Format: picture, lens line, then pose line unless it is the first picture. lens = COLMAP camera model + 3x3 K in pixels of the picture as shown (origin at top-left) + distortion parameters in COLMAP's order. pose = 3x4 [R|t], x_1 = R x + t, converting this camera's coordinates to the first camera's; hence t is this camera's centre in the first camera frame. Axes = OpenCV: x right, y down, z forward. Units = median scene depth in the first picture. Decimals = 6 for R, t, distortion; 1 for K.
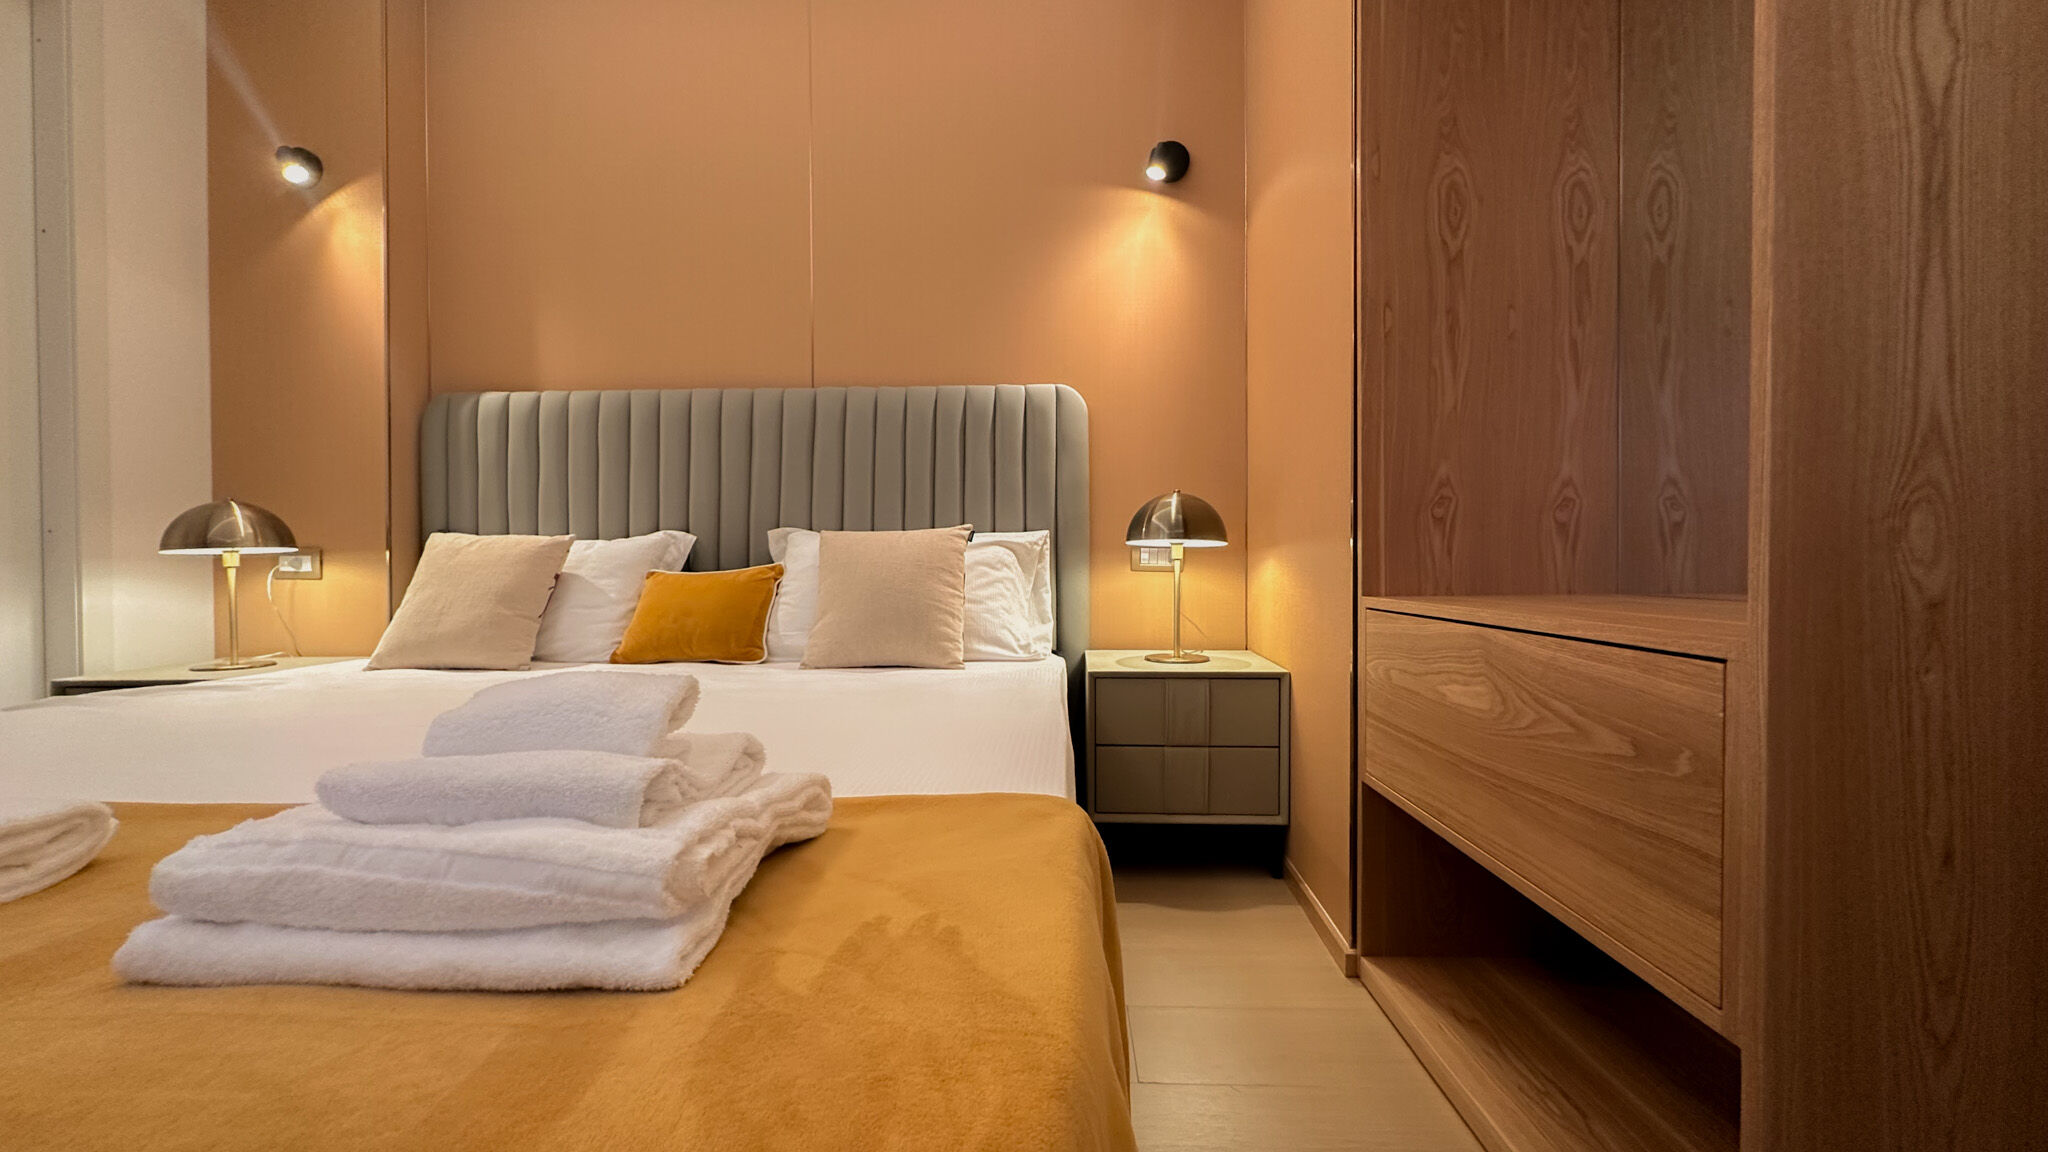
lens RADIAL K [[820.5, 0, 1023.3], [0, 820.5, 575.7], [0, 0, 1]] dist [-0.006349, 0.000369]
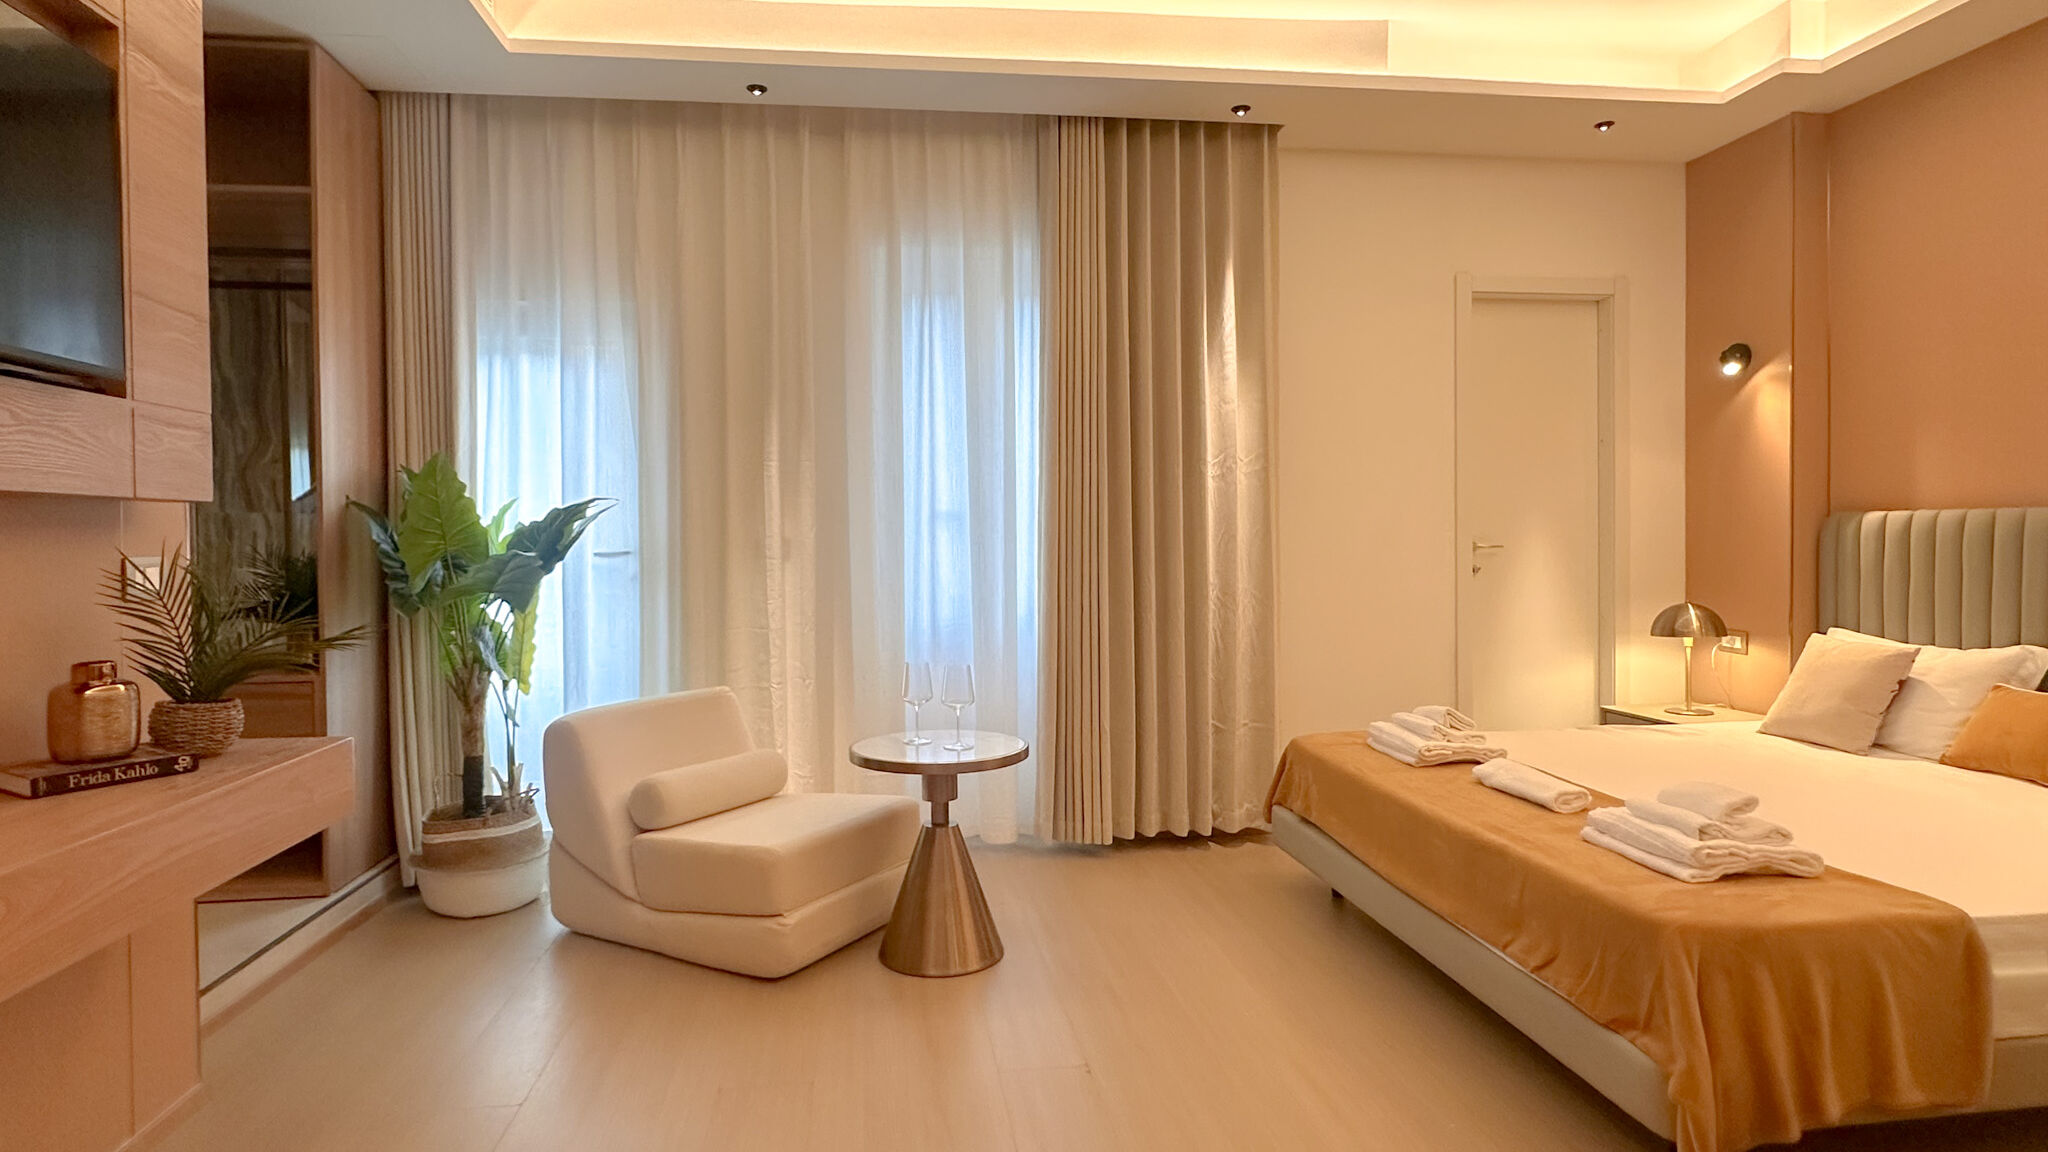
lens RADIAL K [[1091.8, 0, 1013.2], [0, 1091.8, 541.0], [0, 0, 1]] dist [-0.003778, 0.000008]
pose [[0.173787, 0.010706, -0.984725, 0.789534], [-0.006285, 0.999933, 0.009763, -0.215162], [0.984763, 0.004492, 0.173843, -0.579652]]
